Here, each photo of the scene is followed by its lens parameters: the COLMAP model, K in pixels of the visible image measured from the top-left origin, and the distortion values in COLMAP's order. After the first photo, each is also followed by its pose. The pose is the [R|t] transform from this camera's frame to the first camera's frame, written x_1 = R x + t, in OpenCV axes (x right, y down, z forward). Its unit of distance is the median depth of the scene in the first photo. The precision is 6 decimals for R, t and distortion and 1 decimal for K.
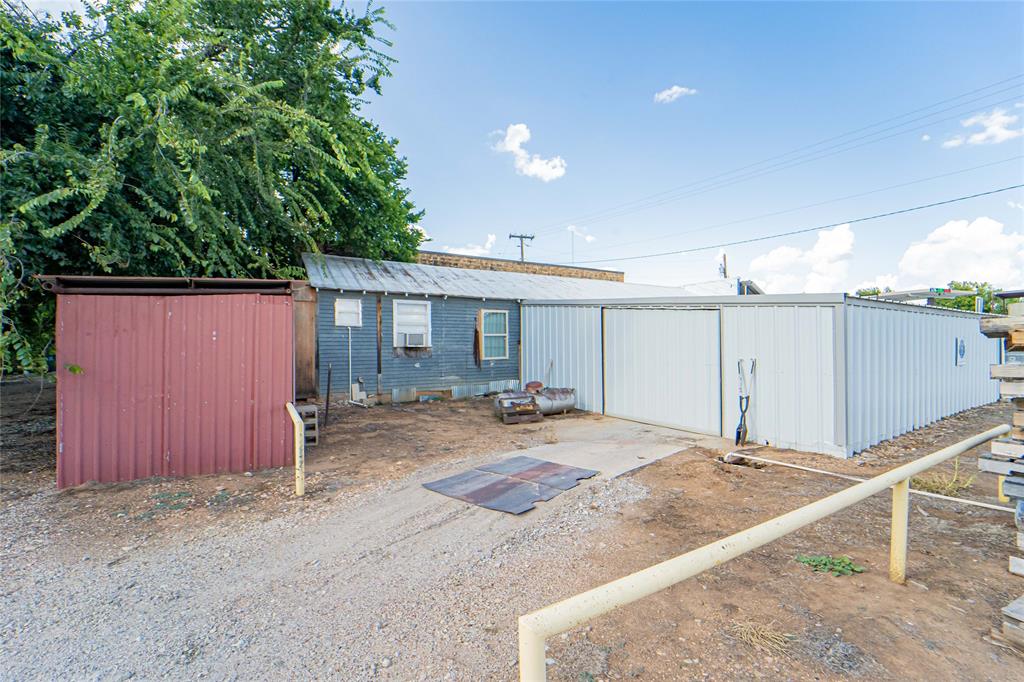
lens RADIAL K [[422.2, 0, 510.9], [0, 422.2, 343.4], [0, 0, 1]] dist [-0.011046, -0.000338]
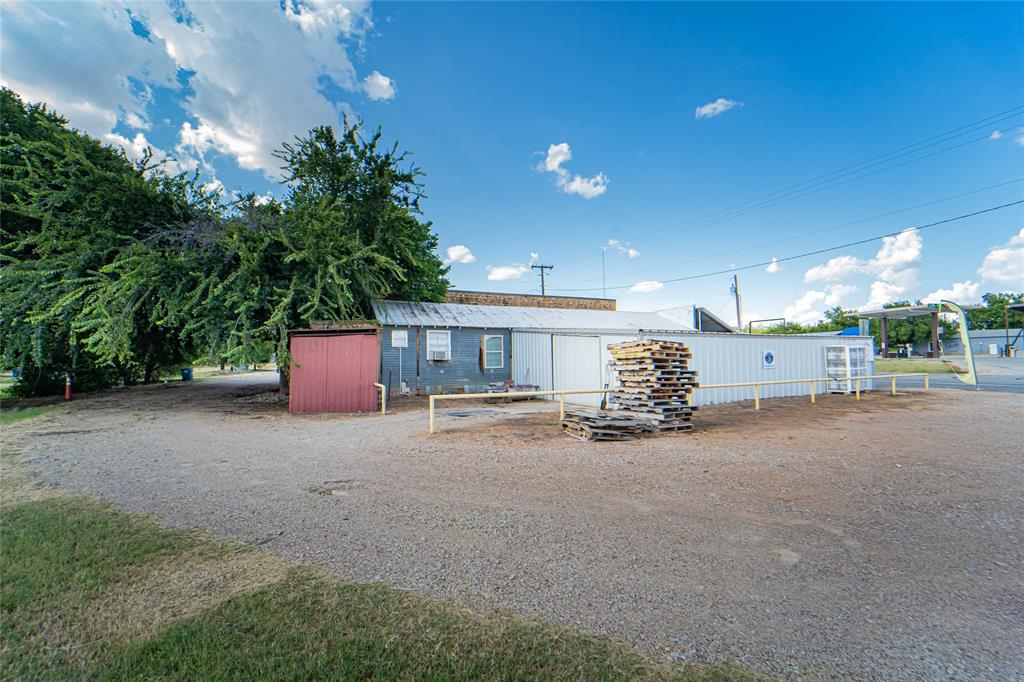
lens RADIAL K [[428.3, 0, 513.6], [0, 428.3, 340.5], [0, 0, 1]] dist [-0.021181, 0.000169]
pose [[0.995085, -0.011806, -0.098319, 0.190166], [0.007132, 0.998834, -0.047753, 0.013649], [0.098768, 0.046817, 0.994009, -0.529571]]
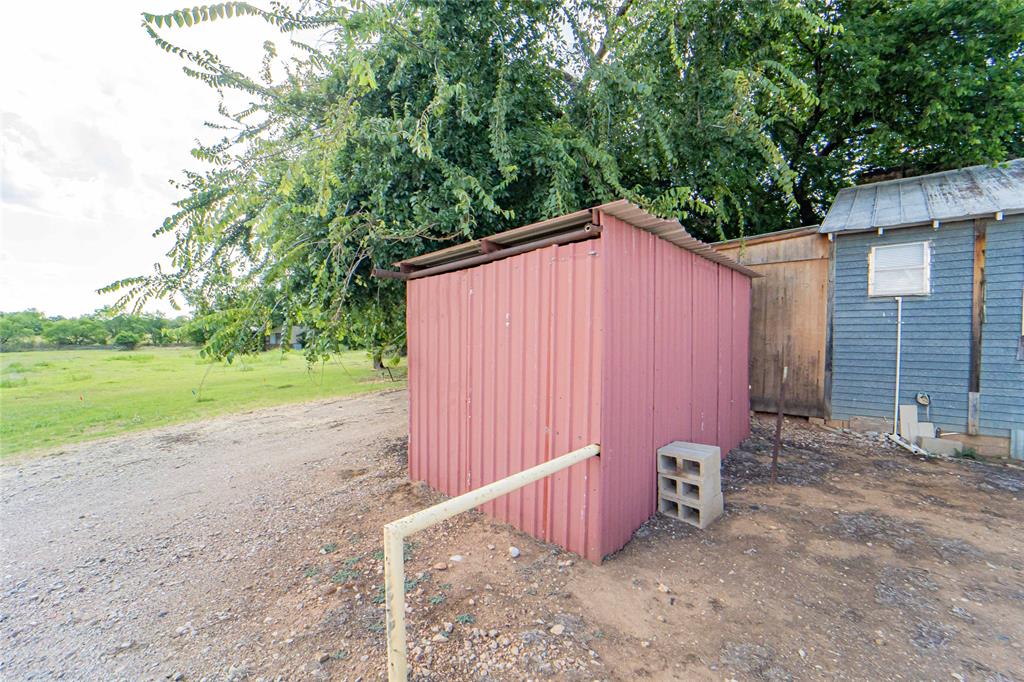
lens RADIAL K [[420.3, 0, 512.9], [0, 420.3, 346.3], [0, 0, 1]] dist [-0.022352, -0.000386]
pose [[0.299408, 0.036318, -0.953434, -0.029548], [0.008045, 0.999144, 0.040585, -0.001308], [0.954091, -0.019822, 0.298859, 0.332727]]
